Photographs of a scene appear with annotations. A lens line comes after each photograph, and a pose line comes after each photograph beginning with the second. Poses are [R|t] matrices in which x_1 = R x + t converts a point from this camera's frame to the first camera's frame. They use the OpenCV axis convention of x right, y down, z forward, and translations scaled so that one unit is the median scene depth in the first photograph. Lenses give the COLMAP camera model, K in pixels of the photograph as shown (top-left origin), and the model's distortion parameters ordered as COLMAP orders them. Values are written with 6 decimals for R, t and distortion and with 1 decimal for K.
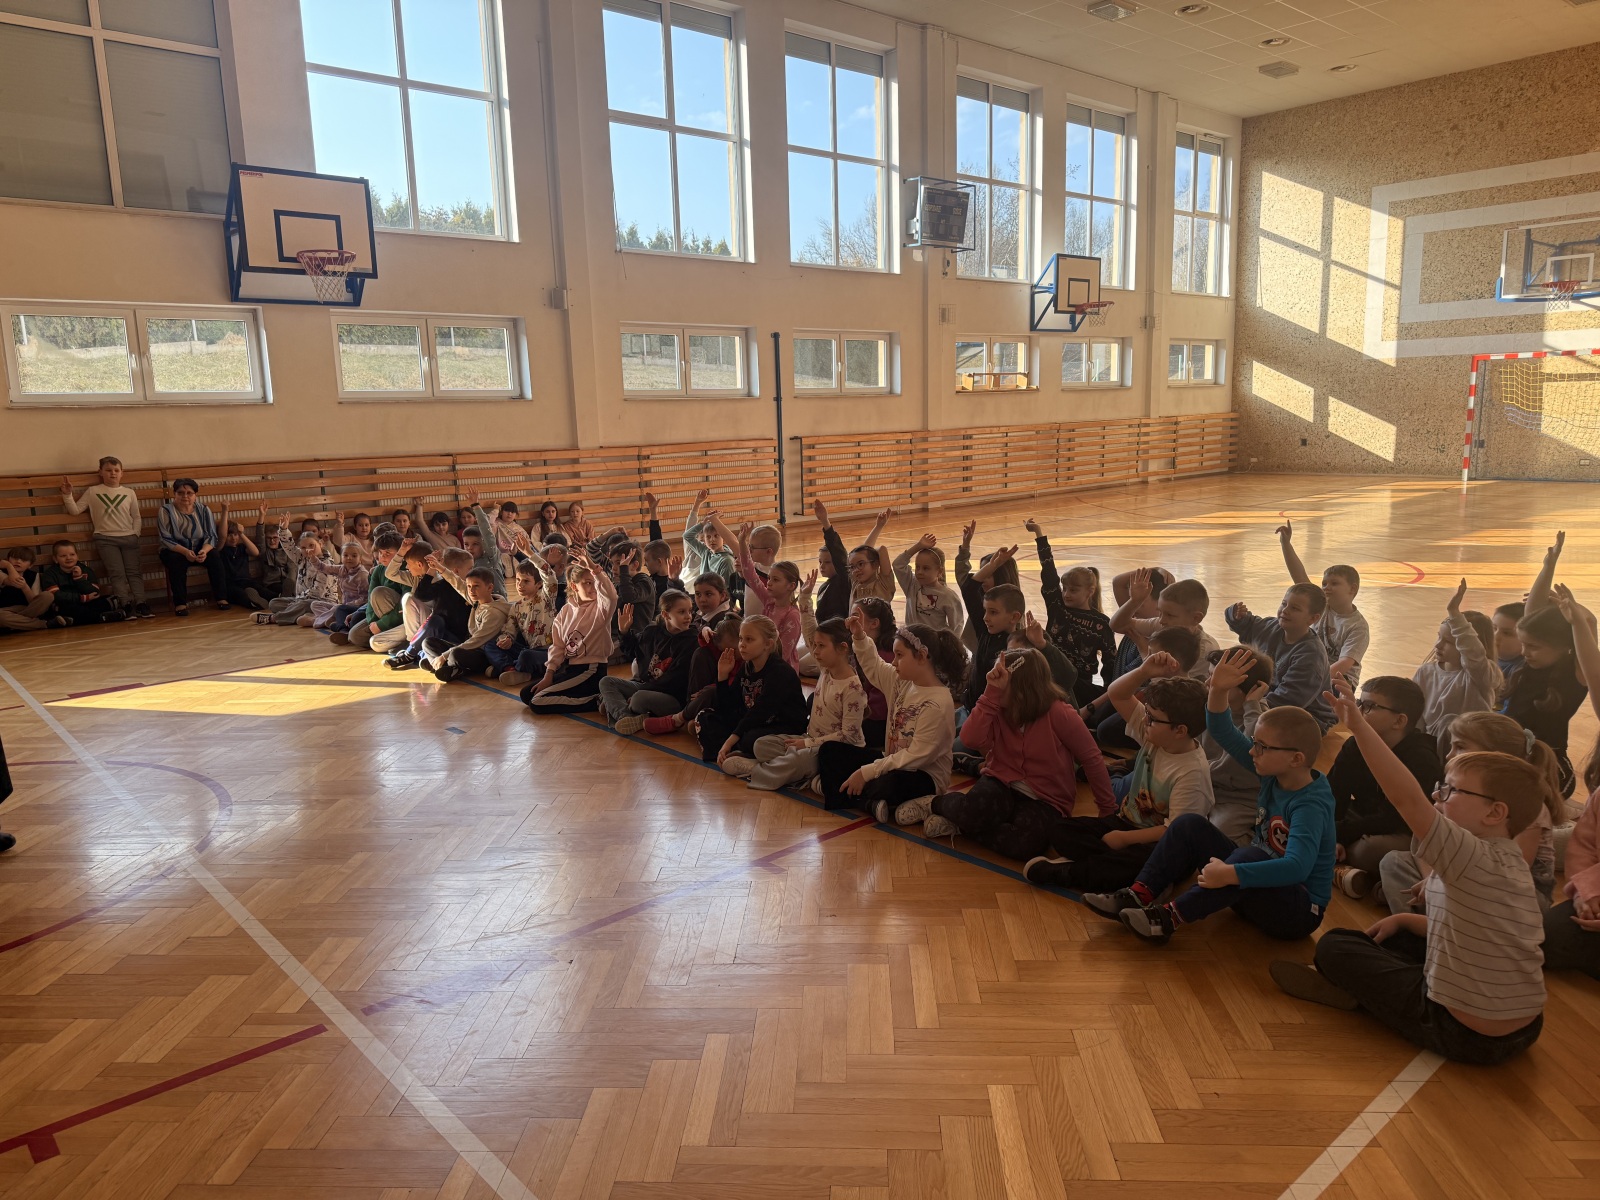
lens RADIAL K [[1113.9, 0, 791.8], [0, 1113.9, 610.2], [0, 0, 1]] dist [0.059723, -0.079117]
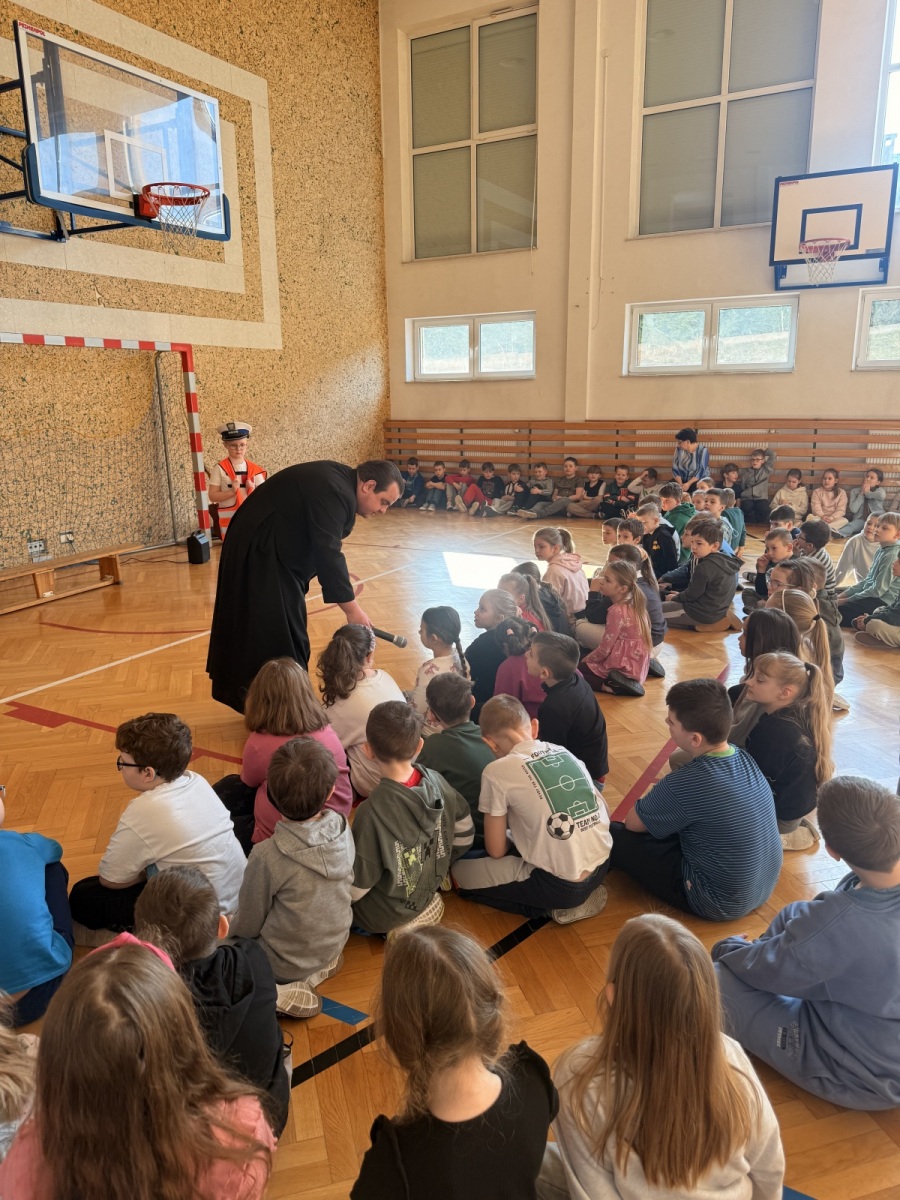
lens RADIAL K [[835.4, 0, 443.9], [0, 835.4, 595.3], [0, 0, 1]] dist [0.059723, -0.079117]
pose [[0.329911, 0.243479, -0.912073, 0.308398], [-0.162893, 0.966357, 0.199049, -0.064450], [0.929852, 0.082902, 0.358473, 0.309501]]
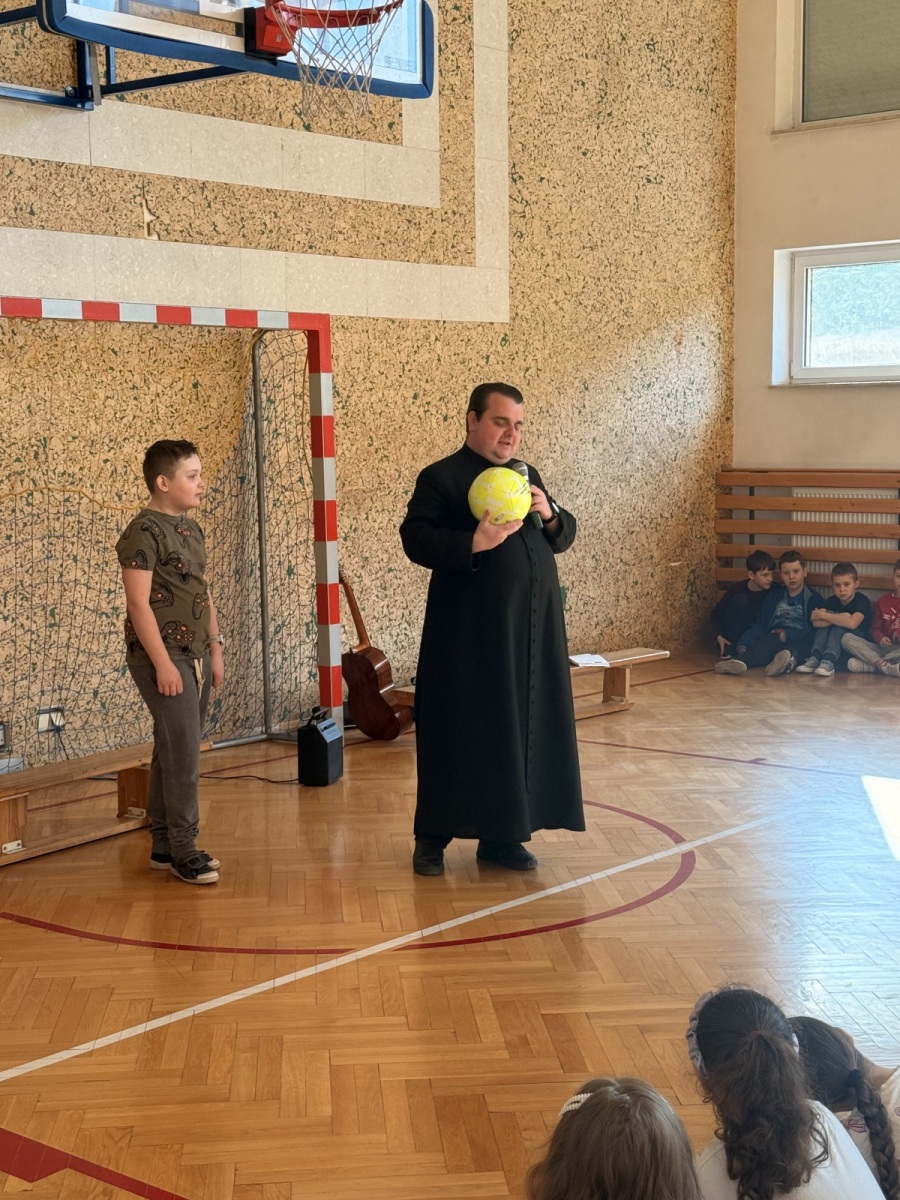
lens RADIAL K [[1844.3, 0, 451.7], [0, 1844.3, 612.1], [0, 0, 1]] dist [0.106456, 0.000000]
pose [[0.146725, 0.132200, -0.980303, 0.273892], [-0.166917, 0.980127, 0.107194, -0.064043], [0.974993, 0.147902, 0.165875, 0.290481]]
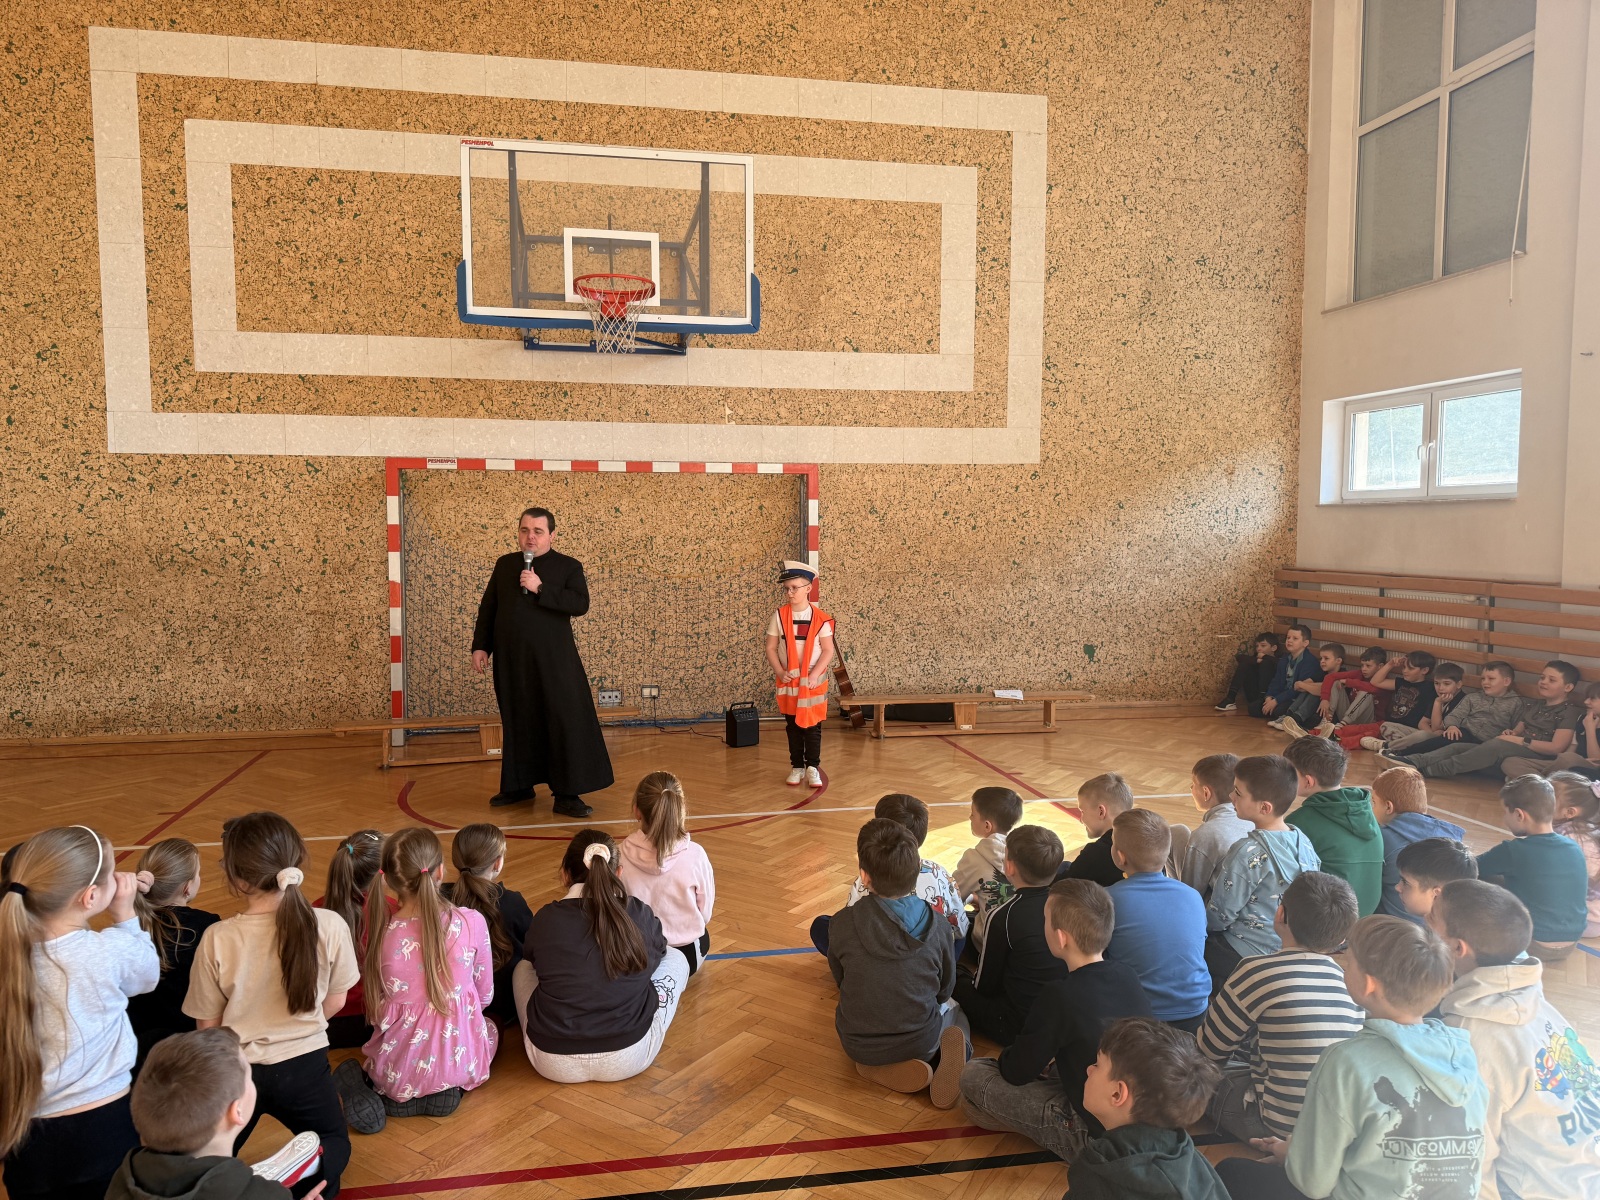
lens RADIAL K [[1113.9, 0, 803.2], [0, 1113.9, 608.6], [0, 0, 1]] dist [0.059723, -0.079117]
pose [[-0.503741, 0.094240, -0.858699, 0.155091], [-0.135918, 0.973004, 0.186519, -0.140390], [0.853095, 0.210670, -0.477333, 0.735848]]
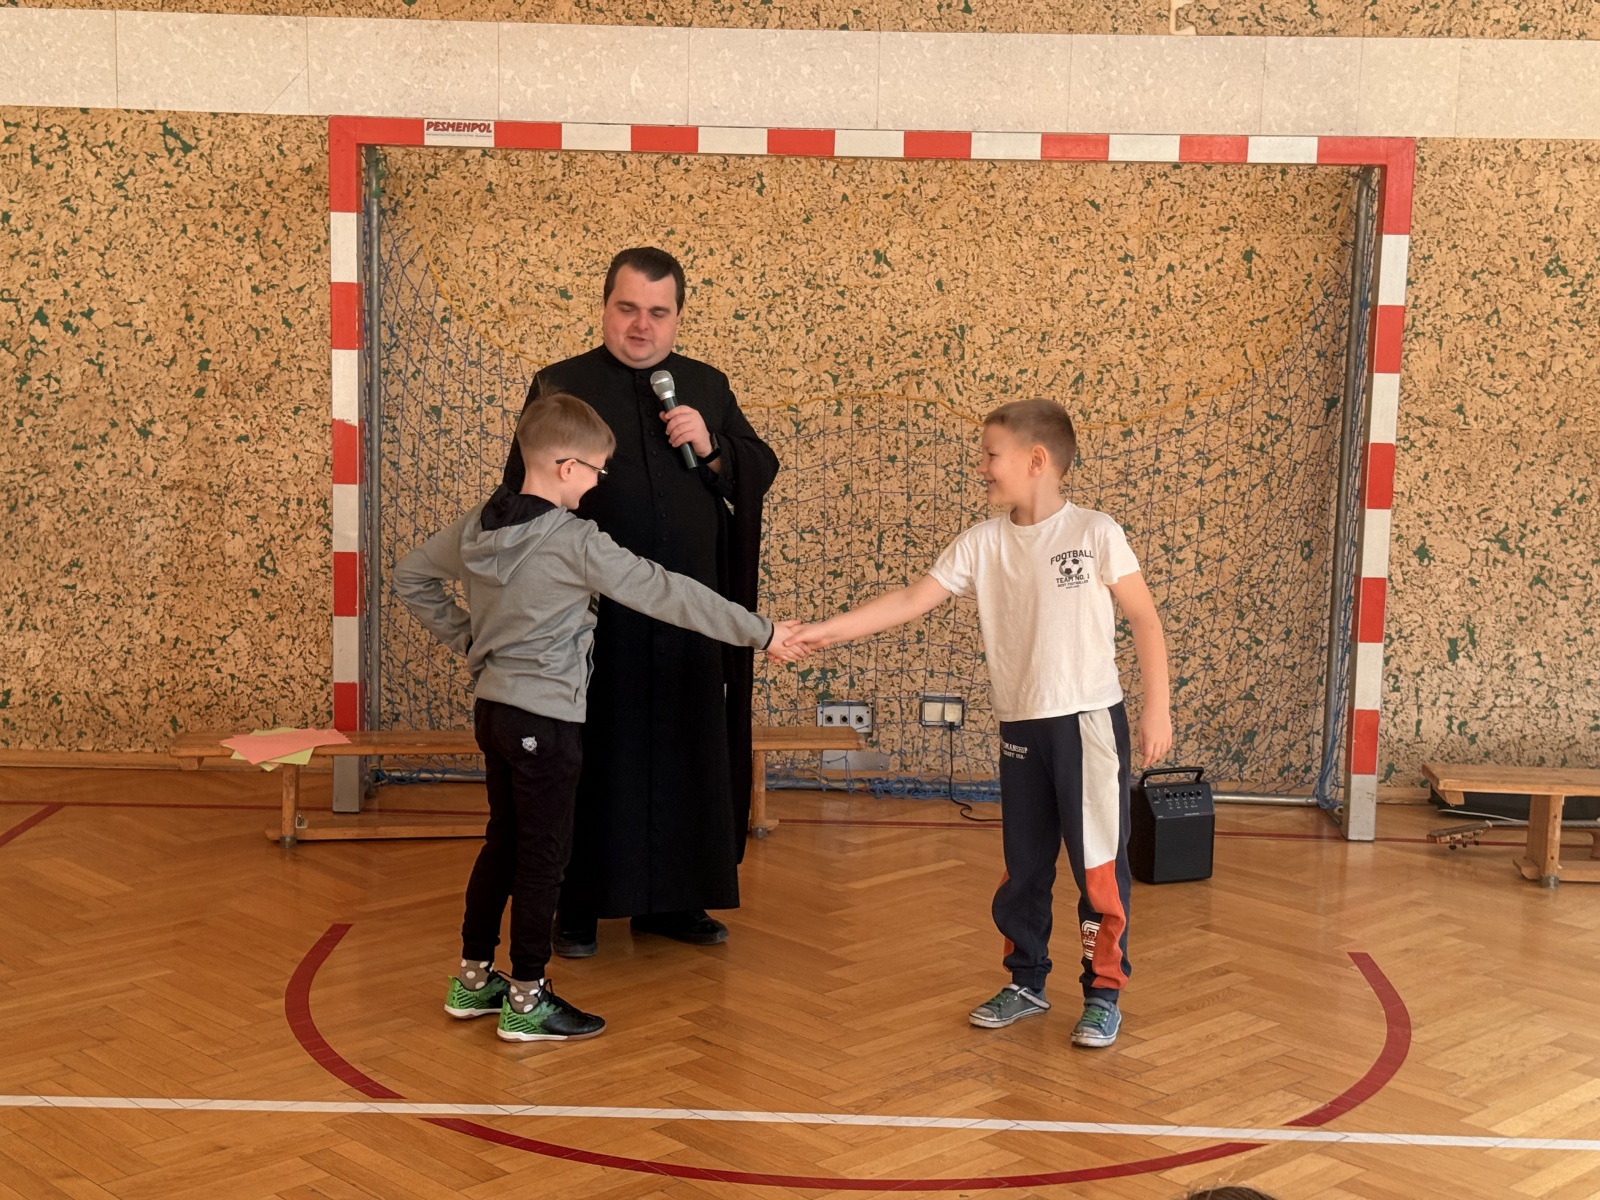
lens RADIAL K [[2238.9, 0, 812.5], [0, 2238.9, 621.8], [0, 0, 1]] dist [0.121327, 0.000000]
pose [[-0.677299, 0.122776, -0.725391, 0.023950], [-0.130370, 0.950344, 0.282577, -0.122378], [0.724065, 0.285958, -0.627661, 0.646305]]
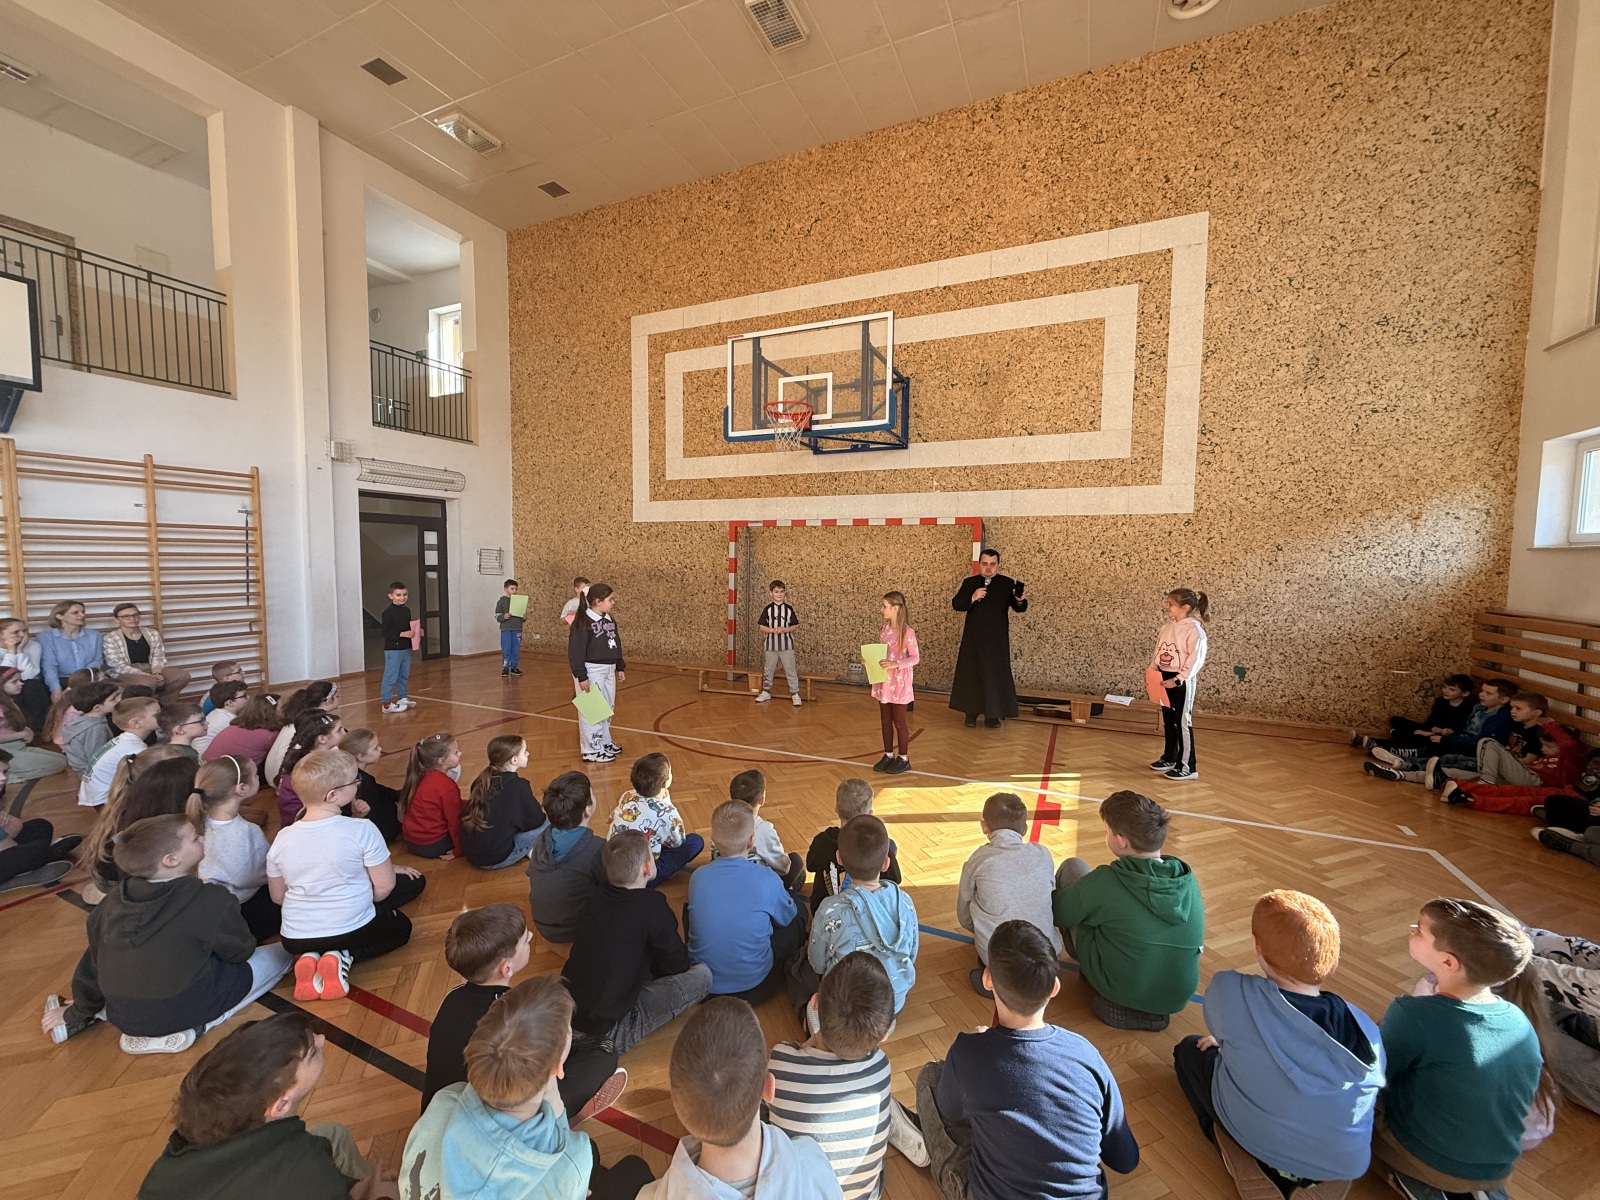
lens RADIAL K [[634.4, 0, 796.0], [0, 634.4, 601.0], [0, 0, 1]] dist [-0.005647, 0.001595]
pose [[-0.911301, 0.049051, -0.408809, -0.102504], [-0.055866, 0.968967, 0.240795, -0.155681], [0.407934, 0.242275, -0.880280, 0.846531]]
